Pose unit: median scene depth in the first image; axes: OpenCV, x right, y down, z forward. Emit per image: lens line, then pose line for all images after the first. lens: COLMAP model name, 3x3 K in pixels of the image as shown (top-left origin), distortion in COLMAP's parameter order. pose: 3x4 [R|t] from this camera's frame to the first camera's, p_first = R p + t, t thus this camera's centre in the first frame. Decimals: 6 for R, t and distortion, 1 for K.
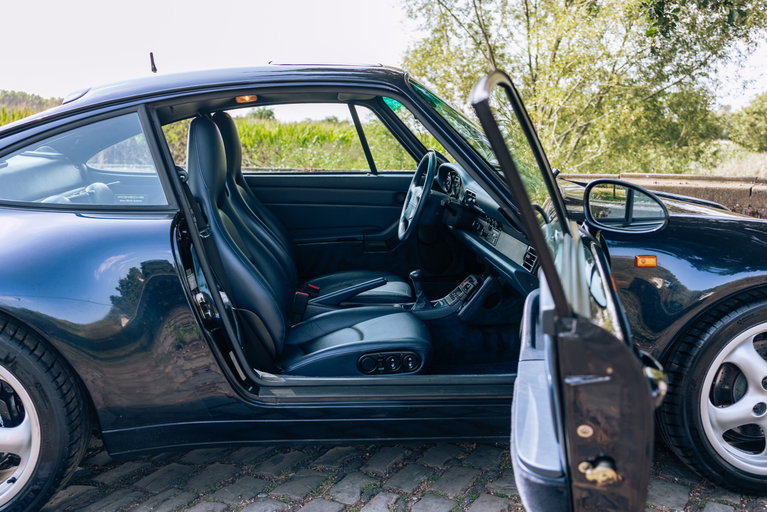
lens RADIAL K [[799.1, 0, 383.5], [0, 799.1, 256.0], [0, 0, 1]] dist [0.054496, -0.111133]
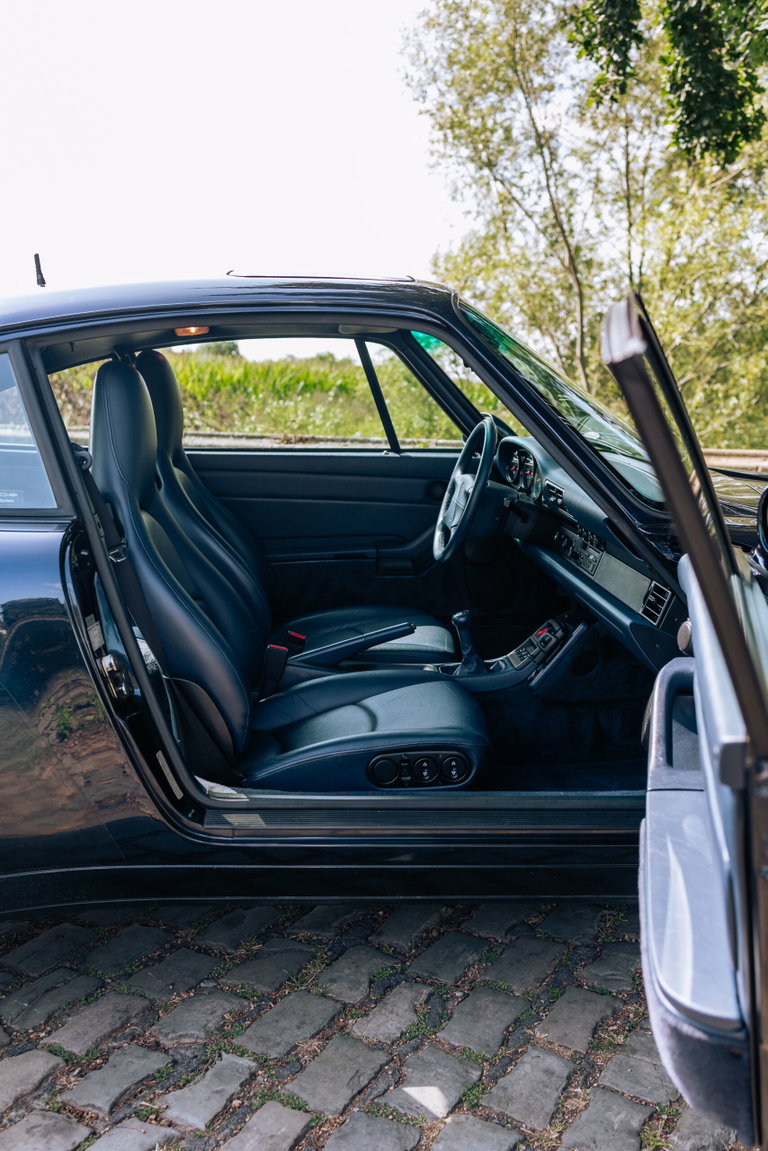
lens RADIAL K [[1199.2, 0, 384.0], [0, 1199.2, 575.5], [0, 0, 1]] dist [0.054496, -0.111133]
pose [[0.999821, 0.013379, -0.013354, -0.008606], [-0.013217, 0.999840, 0.012077, -0.022729], [0.013513, -0.011898, 0.999838, 0.082215]]
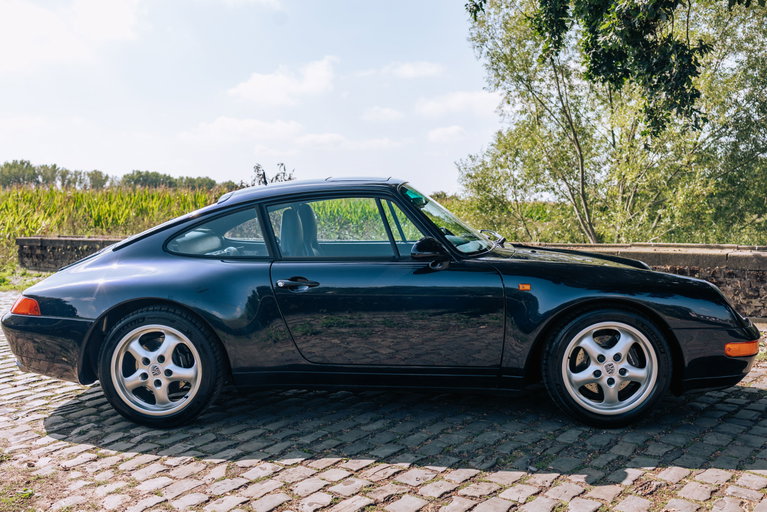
lens RADIAL K [[799.1, 0, 383.5], [0, 799.1, 256.0], [0, 0, 1]] dist [0.054496, -0.111133]
pose [[0.990462, -0.001050, -0.137779, 0.222130], [-0.011401, 0.995918, -0.089544, 0.086208], [0.137311, 0.090260, 0.986407, -0.704604]]
